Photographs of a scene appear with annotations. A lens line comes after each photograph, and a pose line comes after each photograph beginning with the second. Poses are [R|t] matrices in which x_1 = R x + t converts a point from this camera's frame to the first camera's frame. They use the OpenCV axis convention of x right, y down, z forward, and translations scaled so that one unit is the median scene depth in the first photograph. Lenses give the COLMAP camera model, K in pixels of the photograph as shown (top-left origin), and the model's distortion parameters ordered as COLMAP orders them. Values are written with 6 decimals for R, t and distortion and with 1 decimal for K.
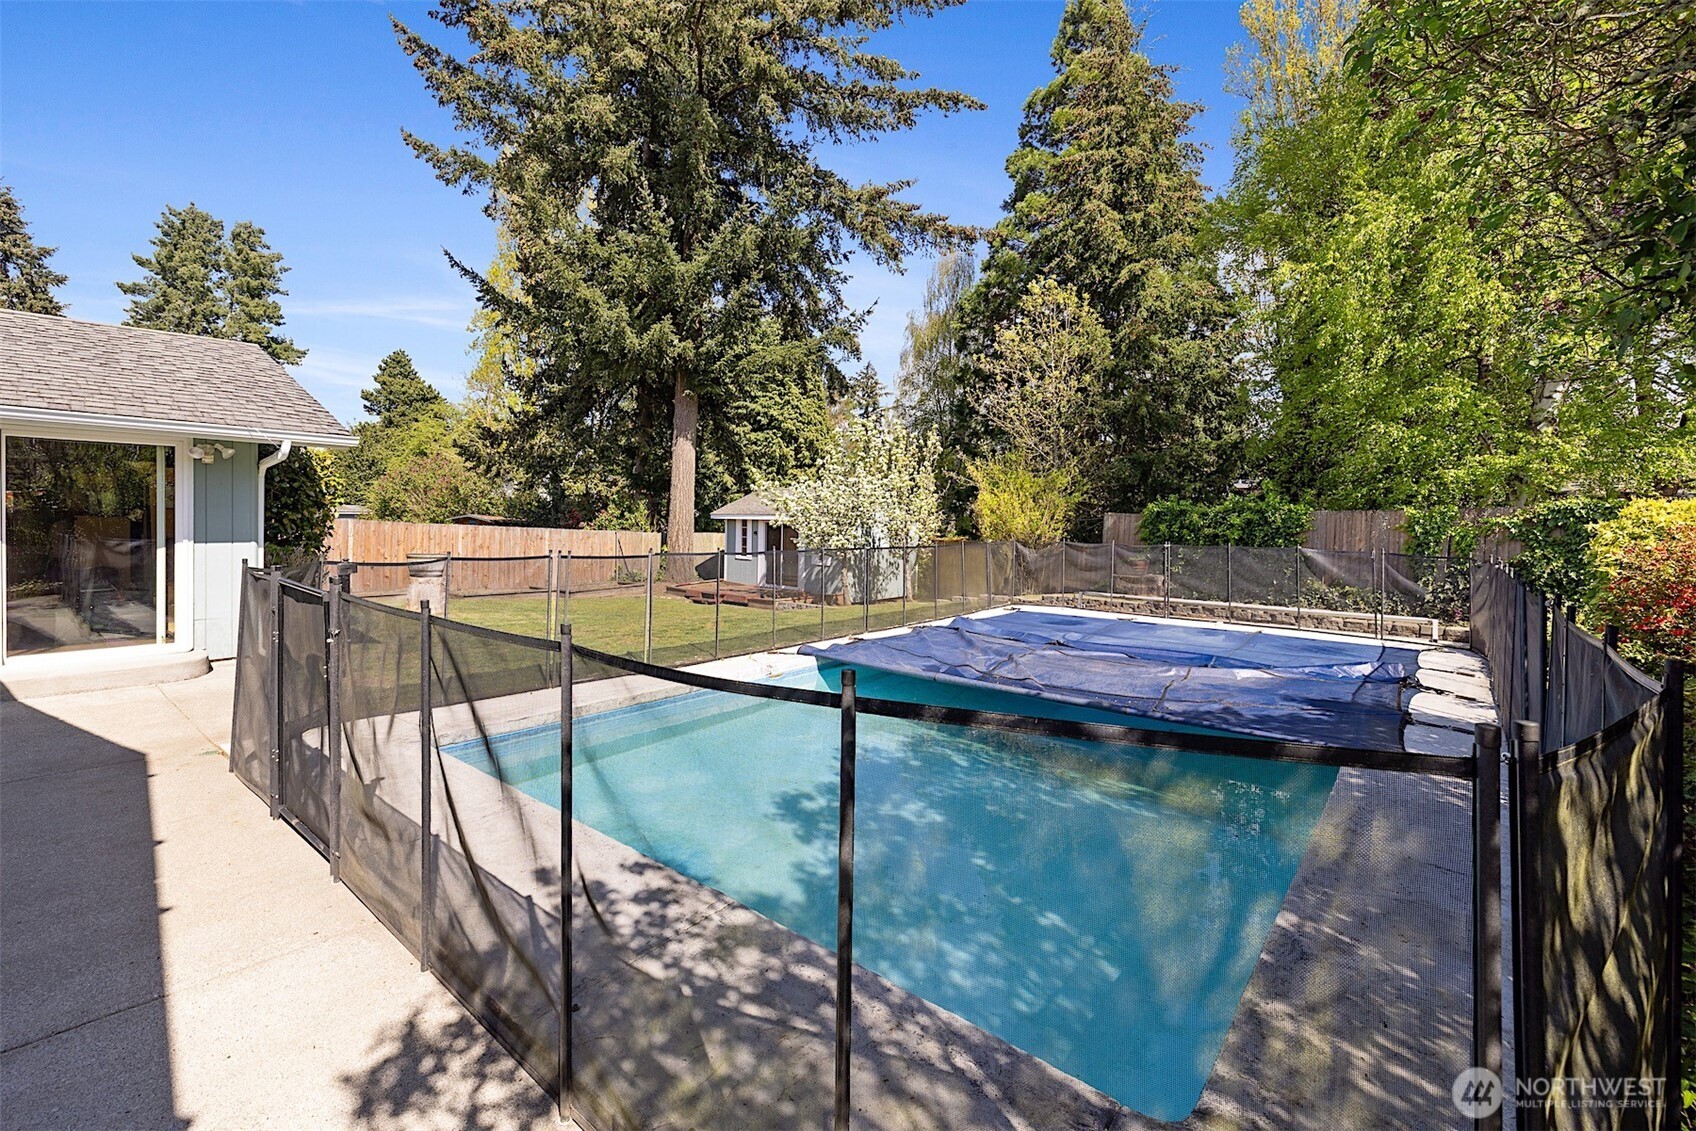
lens RADIAL K [[788.2, 0, 842.0], [0, 788.2, 552.0], [0, 0, 1]] dist [-0.020092, -0.000567]
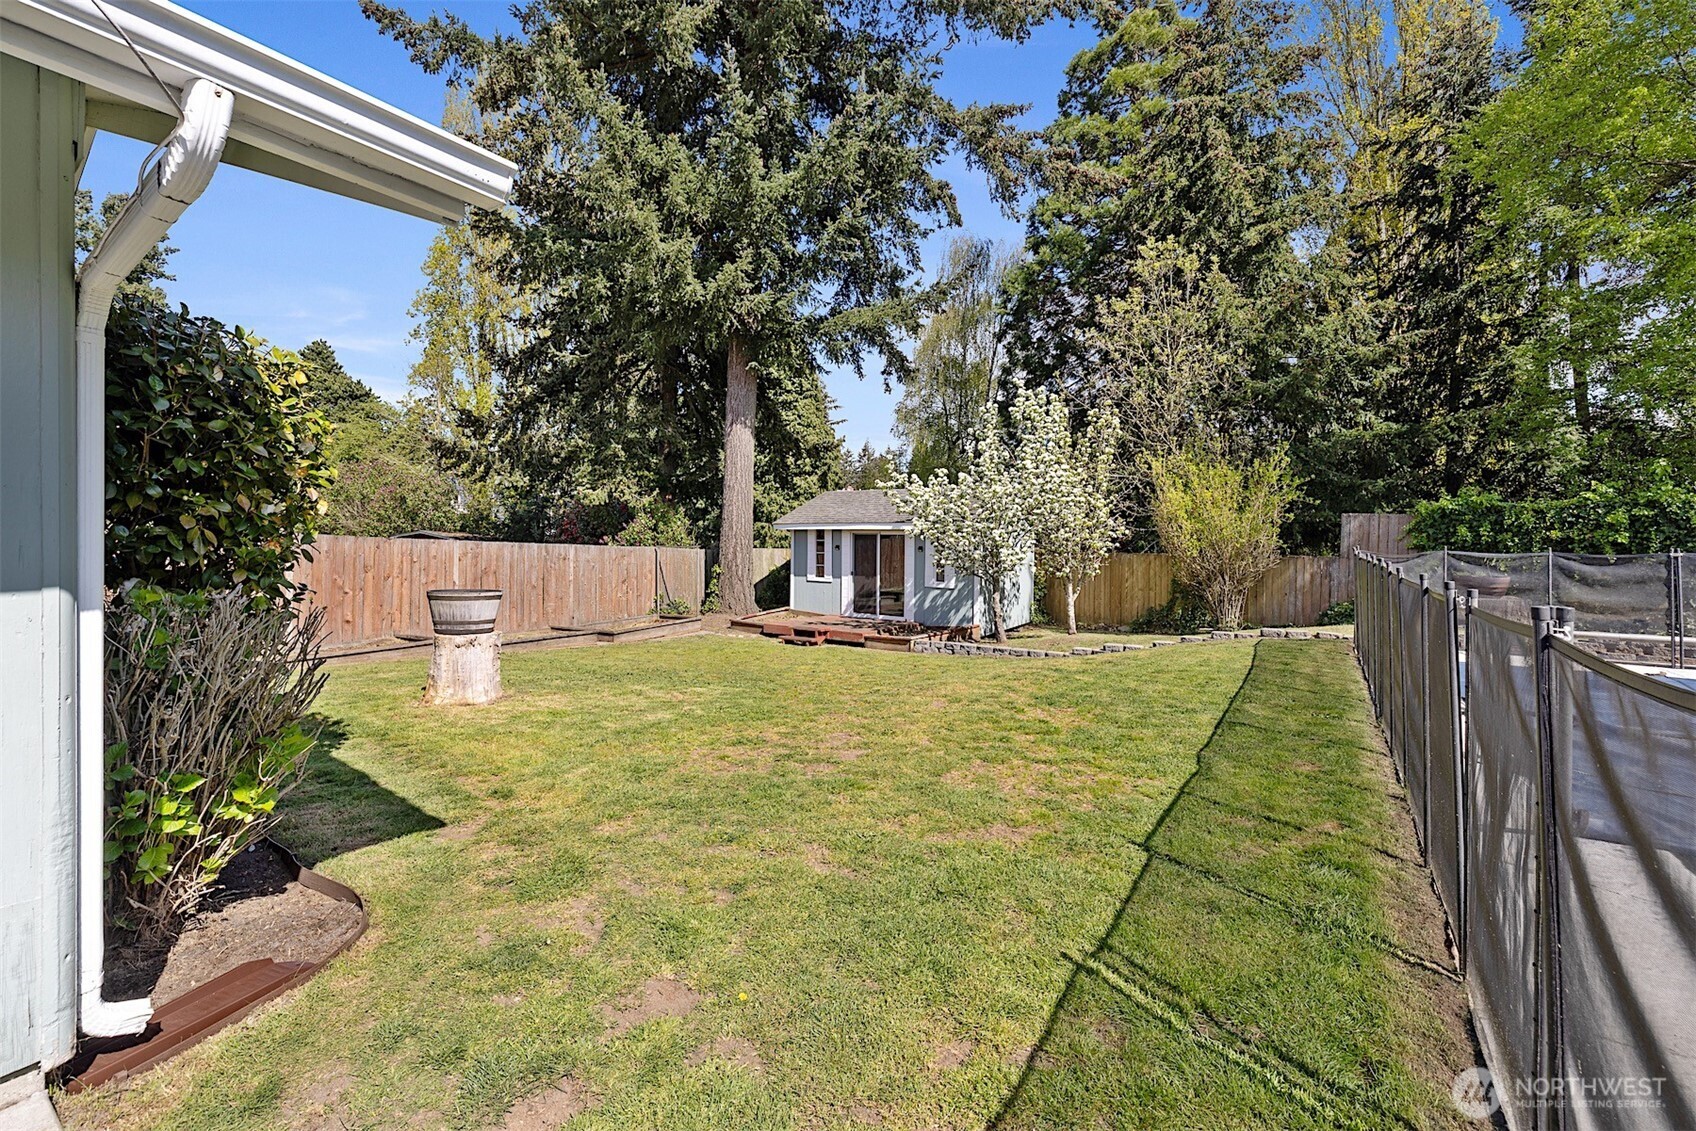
lens RADIAL K [[735.4, 0, 810.6], [0, 735.4, 539.2], [0, 0, 1]] dist [-0.003332, 0.000443]
pose [[0.994956, -0.014027, 0.099330, -0.202721], [0.017767, 0.999162, -0.036869, -0.005829], [-0.098730, 0.038448, 0.994371, 0.279590]]
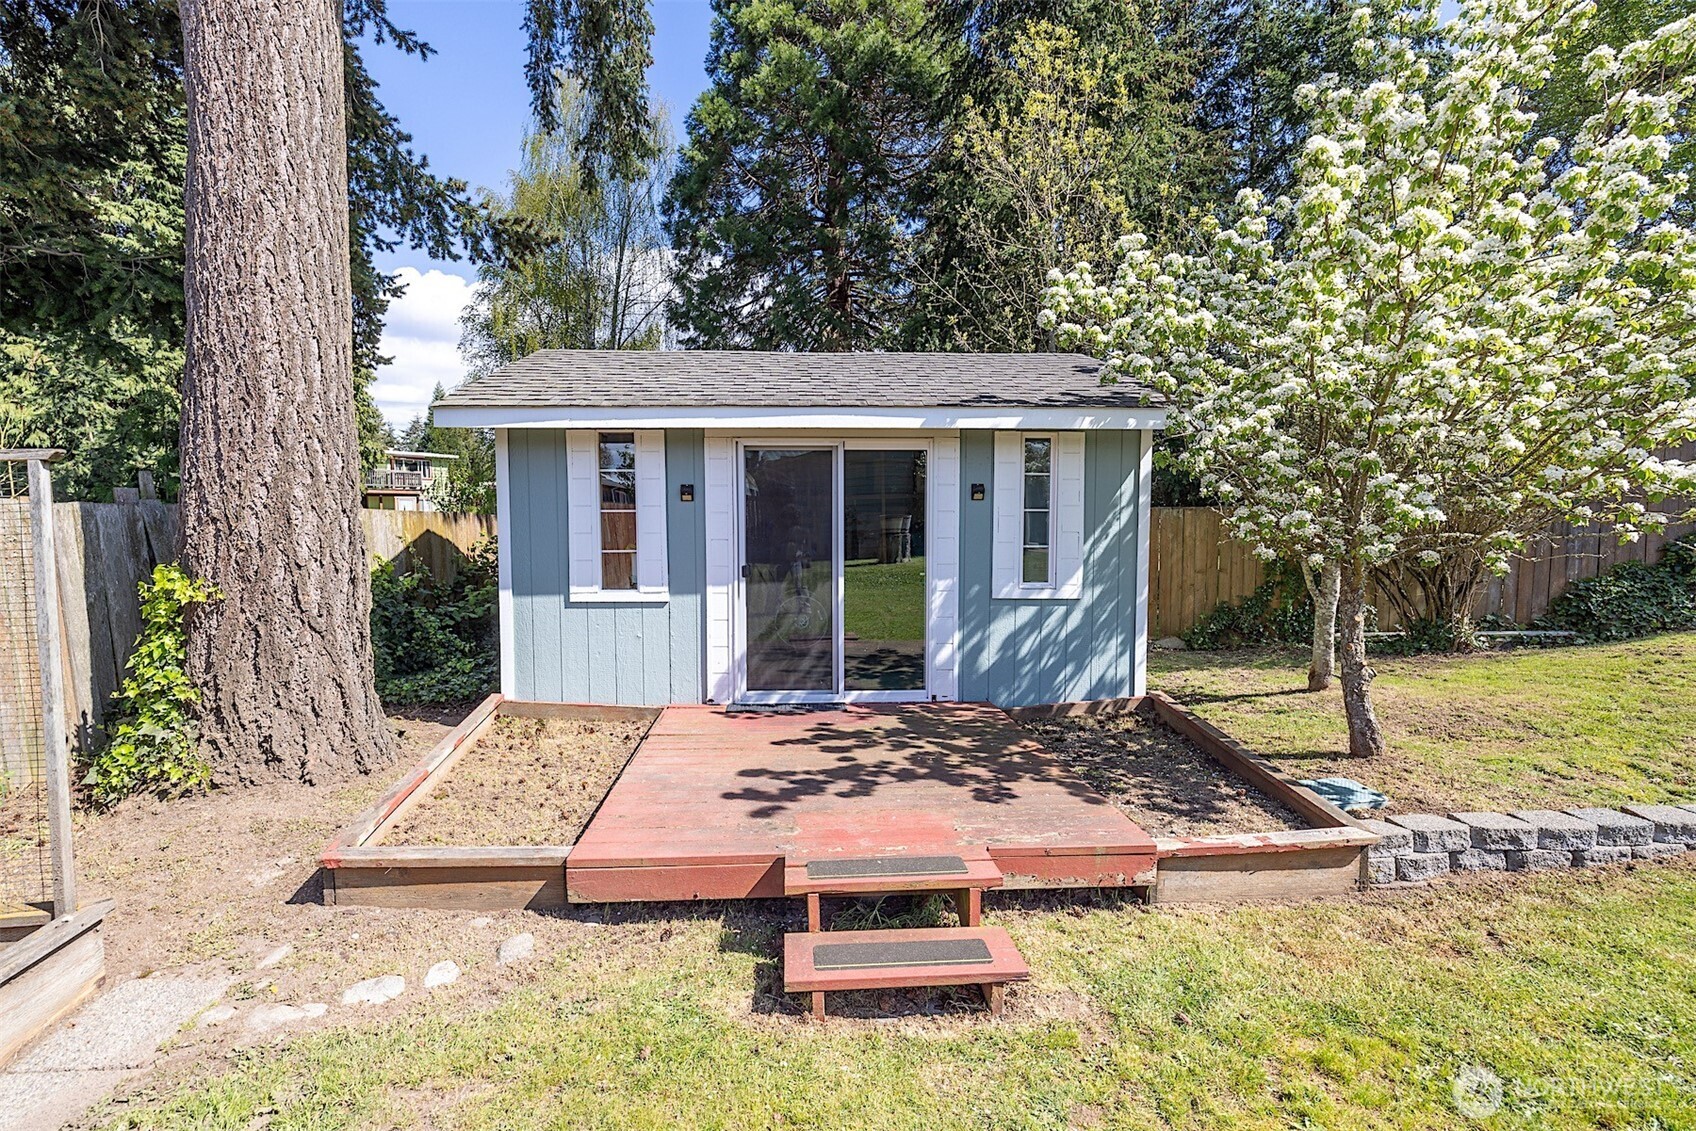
lens RADIAL K [[735.4, 0, 840.1], [0, 735.4, 556.8], [0, 0, 1]] dist [-0.003332, 0.000443]
pose [[0.710021, -0.055908, 0.701957, -0.230884], [0.048129, 0.998365, 0.030833, -0.008972], [-0.702534, 0.011892, 0.711551, 0.786460]]
